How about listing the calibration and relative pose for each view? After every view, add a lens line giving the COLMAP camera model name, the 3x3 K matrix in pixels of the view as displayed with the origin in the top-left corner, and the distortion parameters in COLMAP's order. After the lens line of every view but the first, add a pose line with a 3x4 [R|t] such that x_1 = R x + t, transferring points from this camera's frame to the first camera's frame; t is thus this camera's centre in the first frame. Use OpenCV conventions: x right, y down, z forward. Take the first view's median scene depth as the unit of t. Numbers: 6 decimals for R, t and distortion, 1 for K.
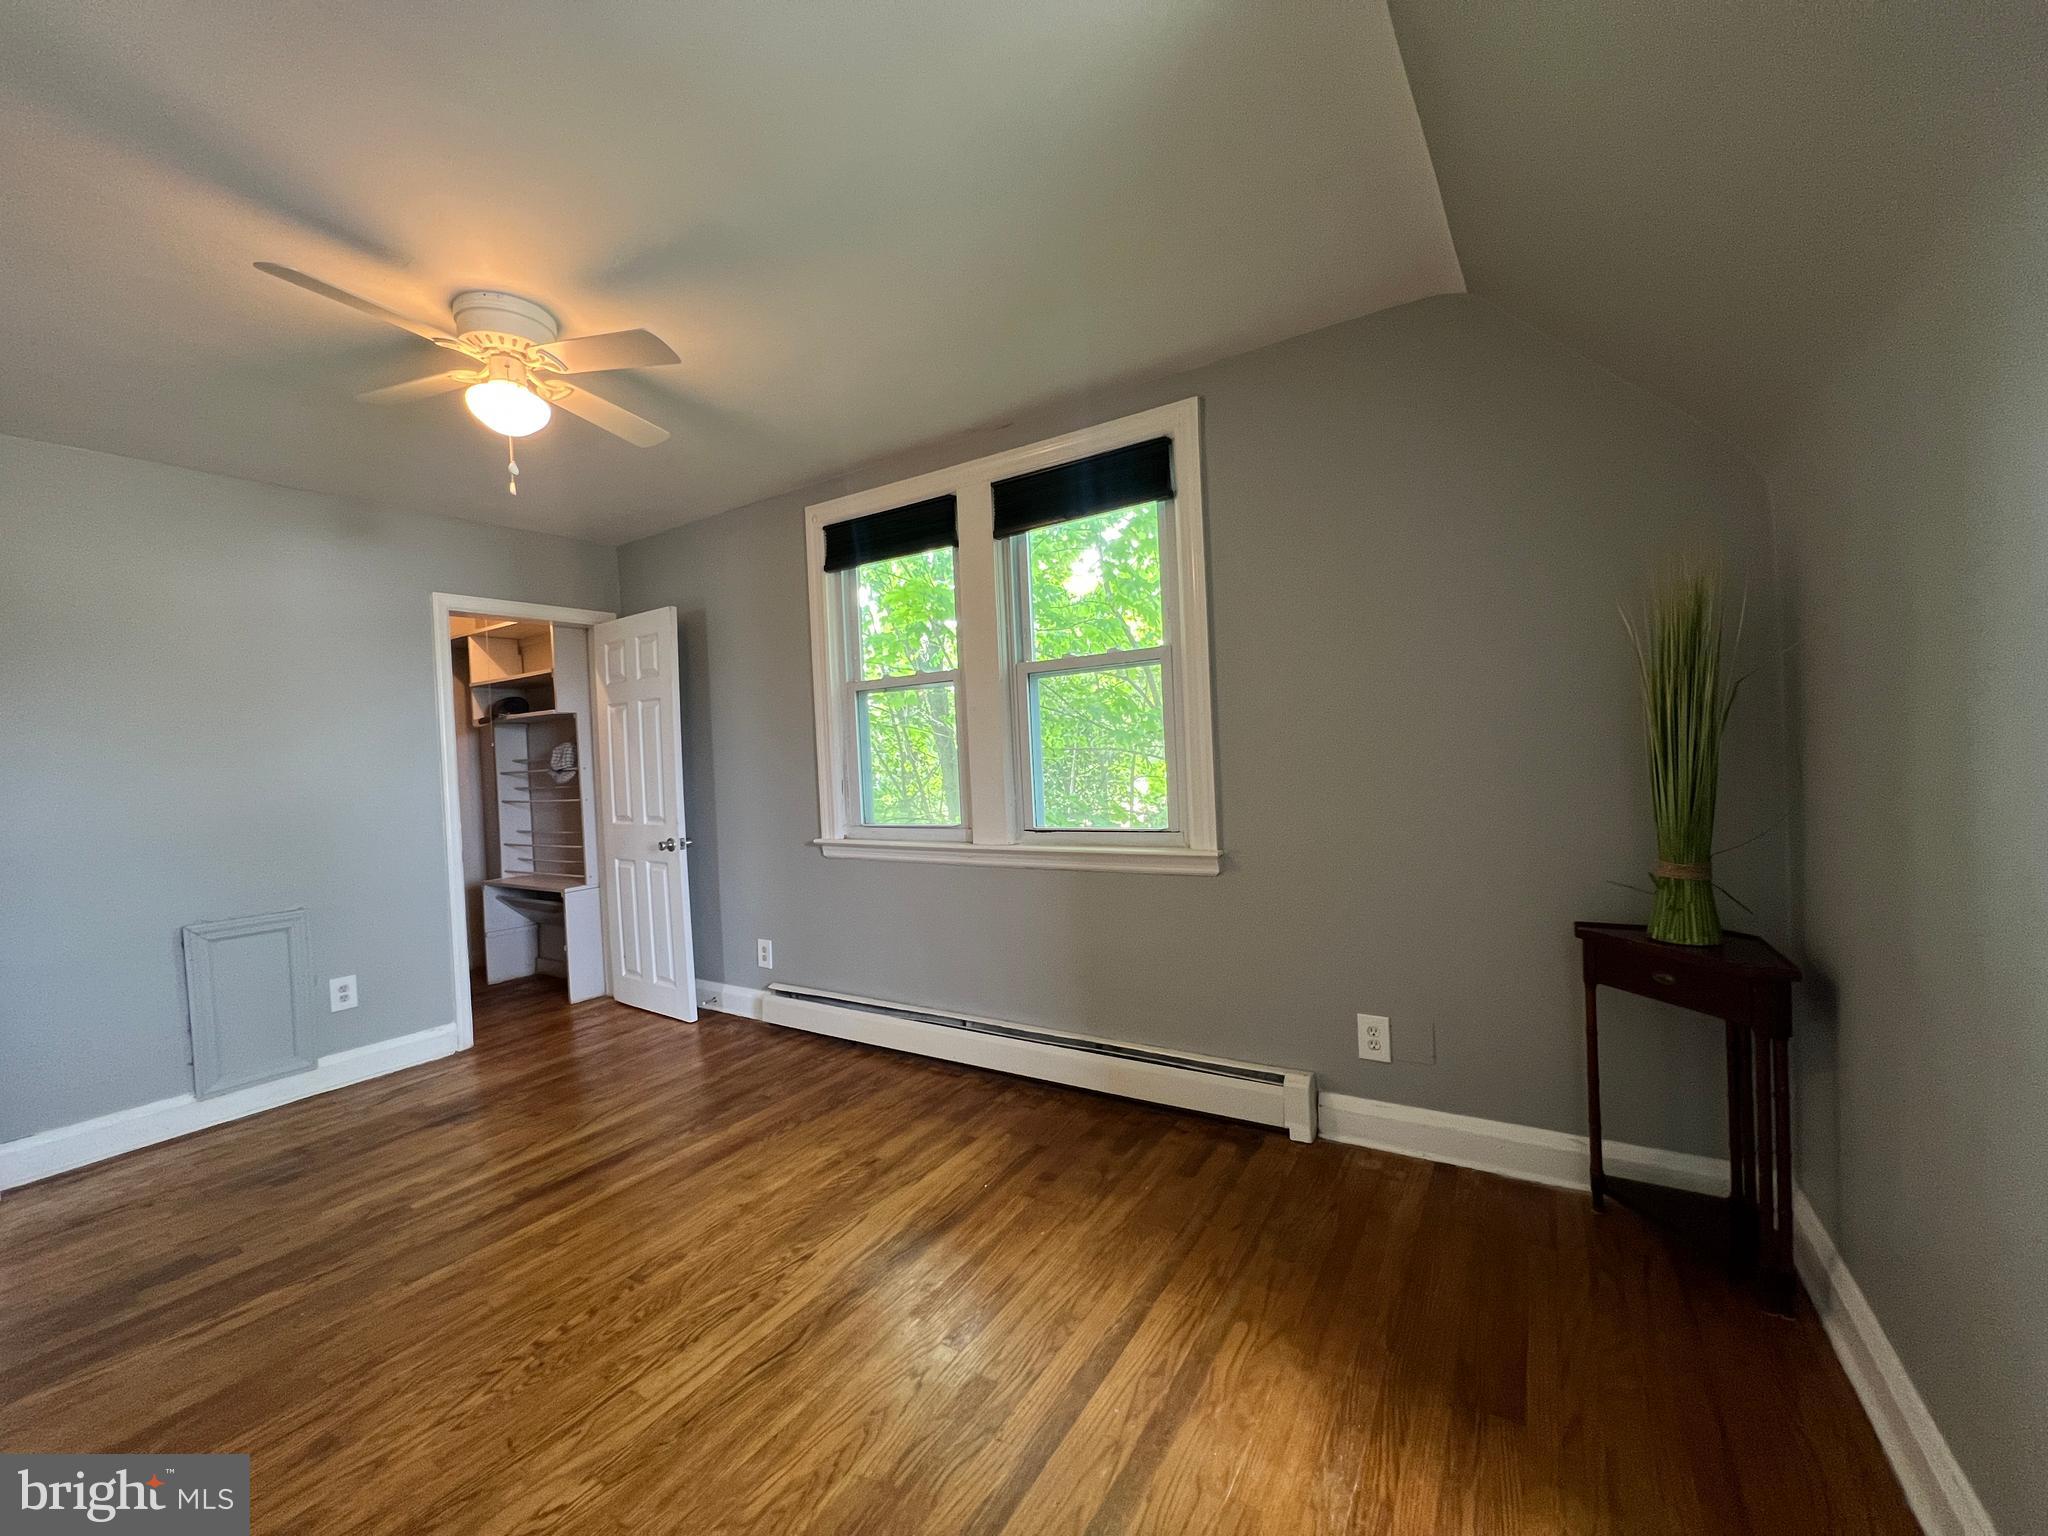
lens RADIAL K [[821.5, 0, 1019.6], [0, 821.5, 775.6], [0, 0, 1]] dist [-0.011570, -0.000348]
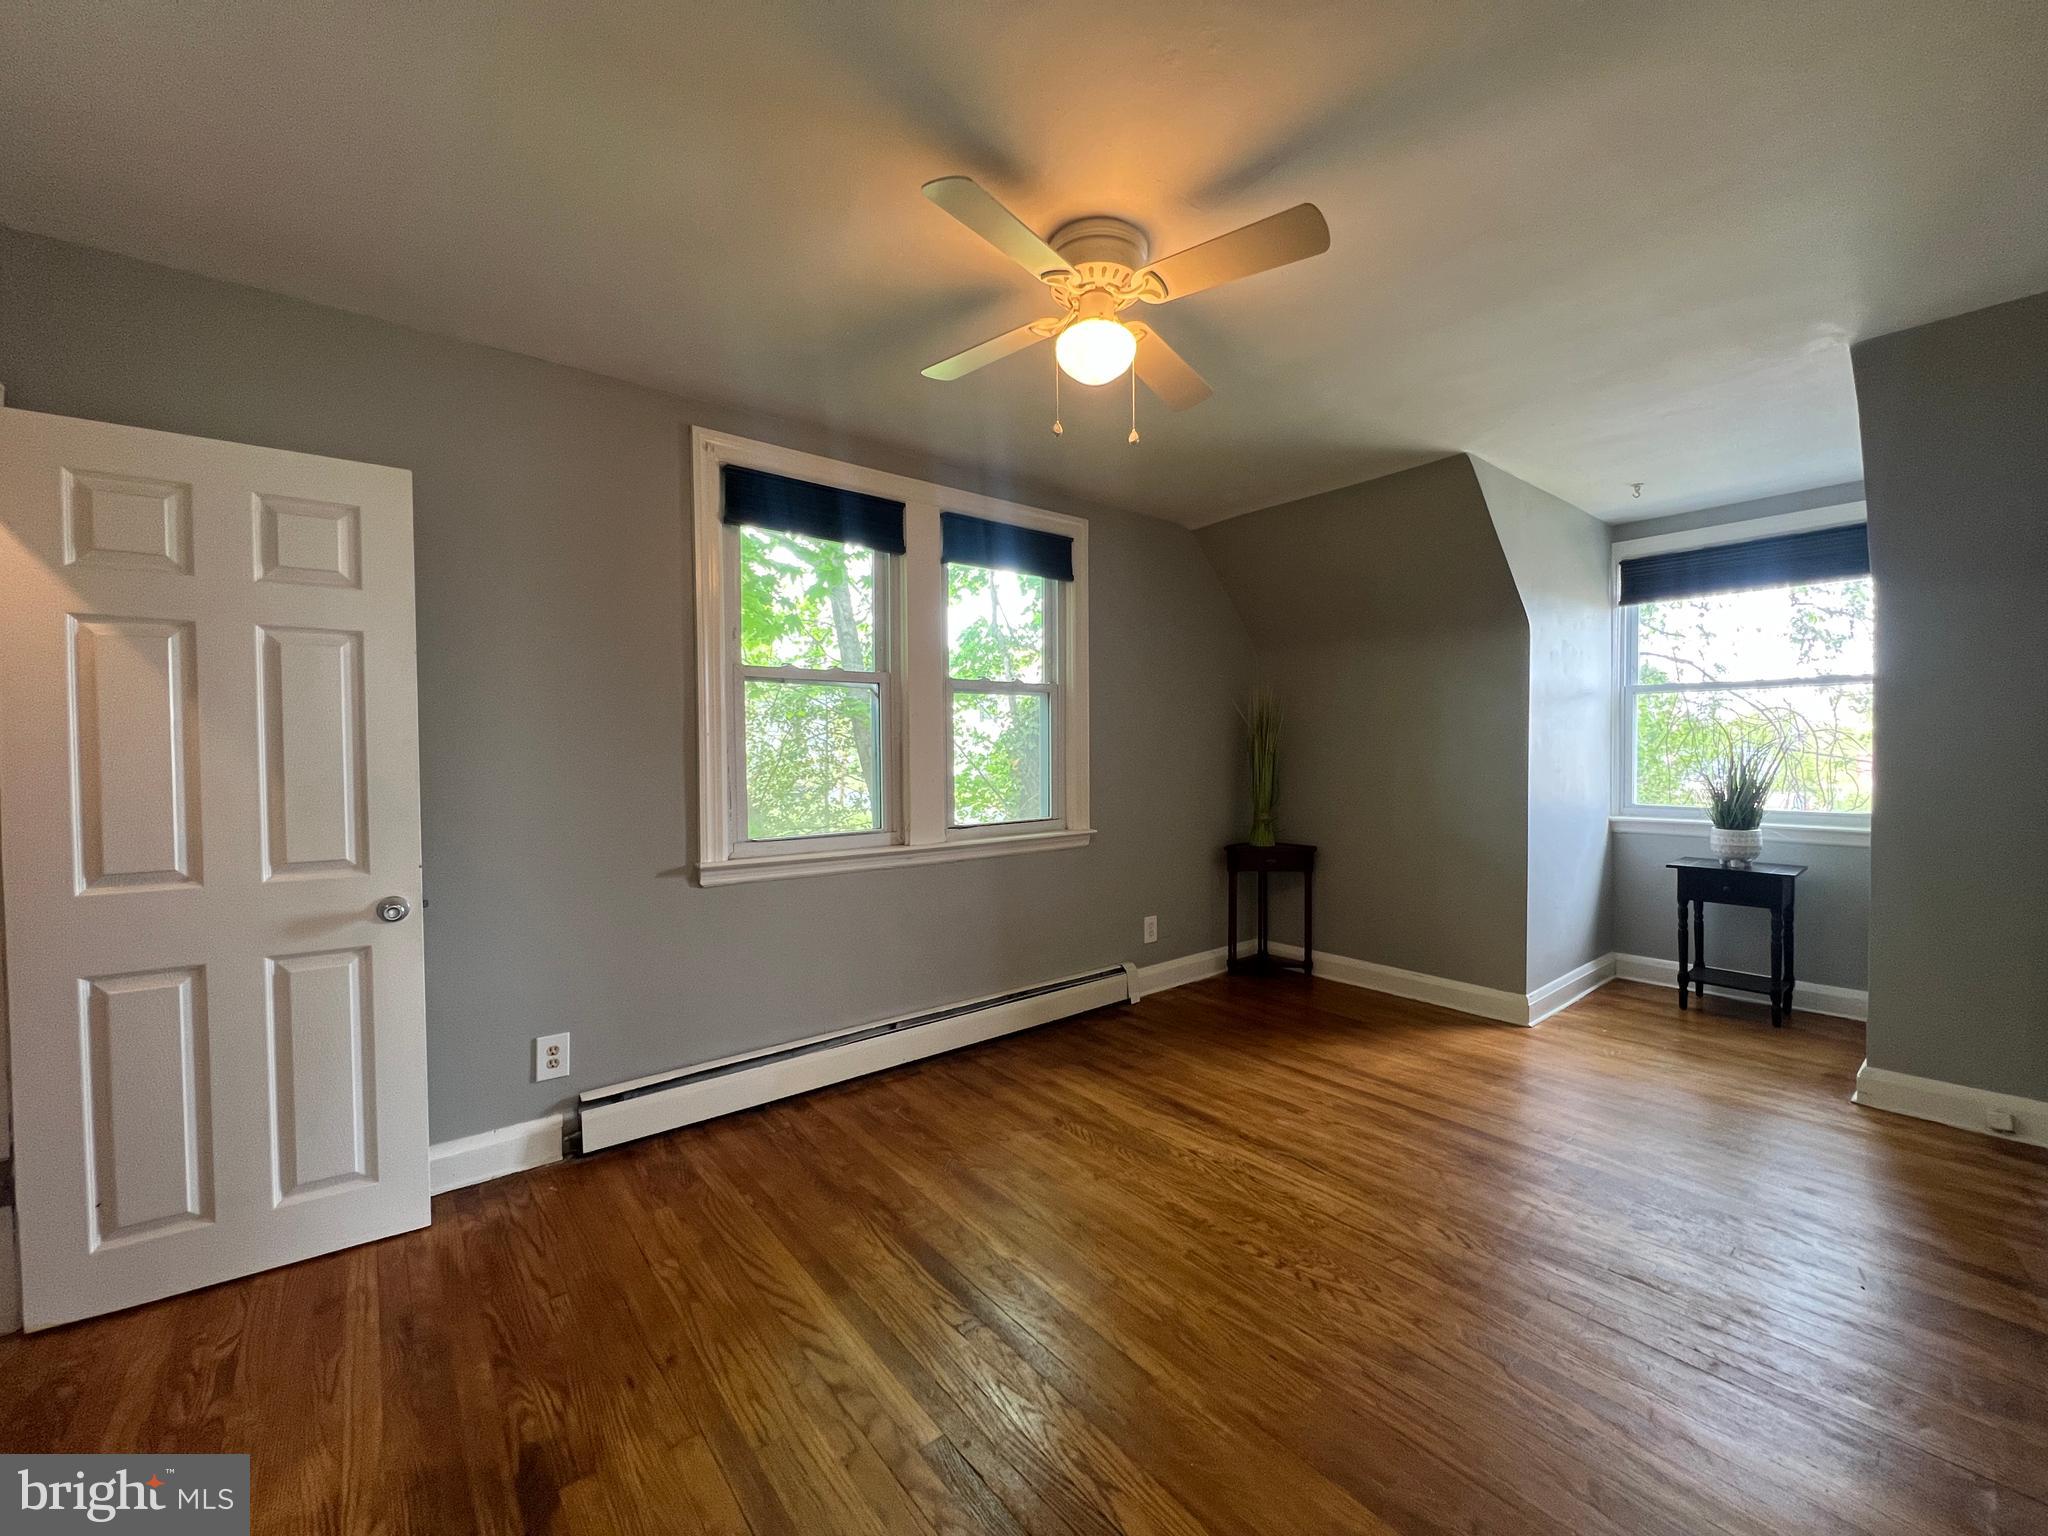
lens RADIAL K [[851.2, 0, 1024.0], [0, 851.2, 768.0], [0, 0, 1]] dist [-0.001231, -0.000138]
pose [[0.292501, 0.010770, 0.956205, -1.128763], [0.006000, 0.999896, -0.013097, 0.000158], [-0.956246, 0.009568, 0.292406, 0.595030]]
